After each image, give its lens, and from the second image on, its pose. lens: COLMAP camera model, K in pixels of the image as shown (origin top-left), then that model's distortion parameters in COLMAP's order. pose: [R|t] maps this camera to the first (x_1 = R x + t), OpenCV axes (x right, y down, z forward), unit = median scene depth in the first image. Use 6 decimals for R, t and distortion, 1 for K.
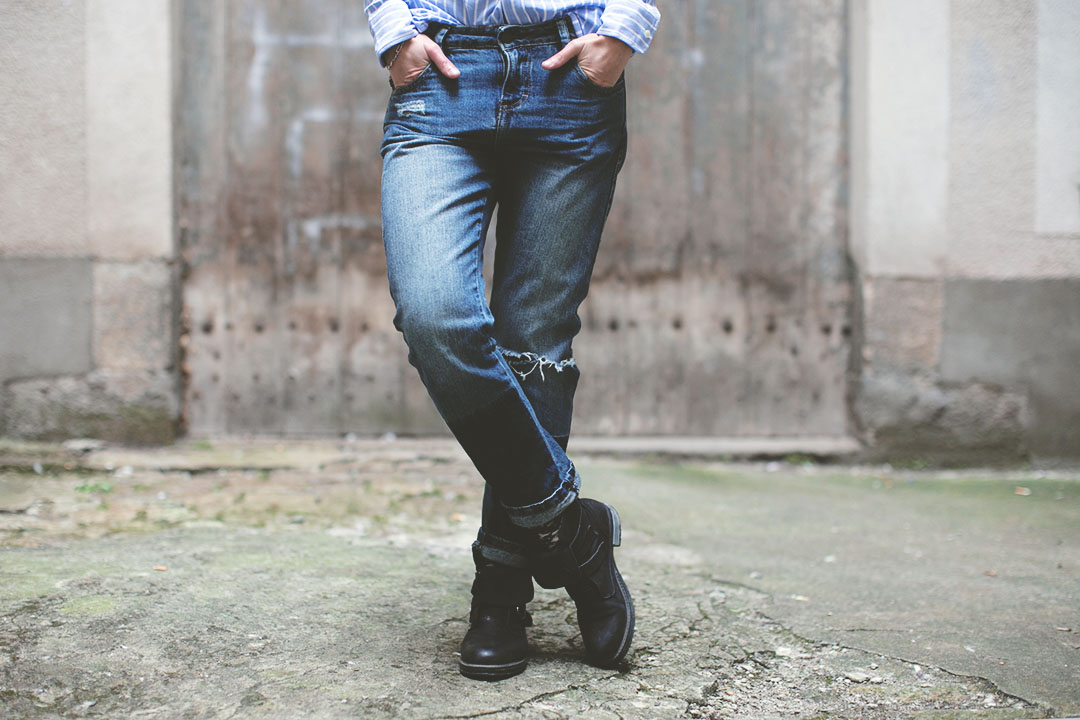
lens RADIAL K [[1506.6, 0, 540.0], [0, 1506.6, 360.0], [0, 0, 1]] dist [-0.132174, 0.063245]
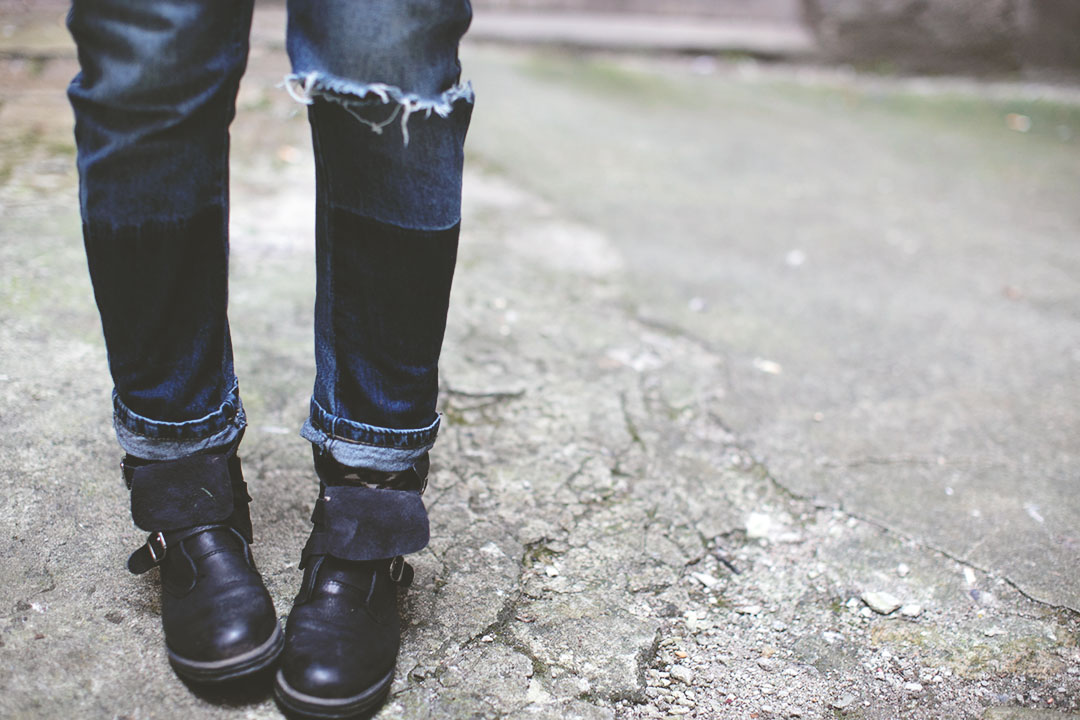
lens RADIAL K [[1531.2, 0, 587.8], [0, 1531.2, 359.8], [0, 0, 1]] dist [-0.136110, 0.143041]
pose [[0.993962, 0.014239, 0.108796, 0.018966], [-0.048875, 0.945197, 0.322821, -0.077777], [-0.098237, -0.326190, 0.940186, 0.419141]]
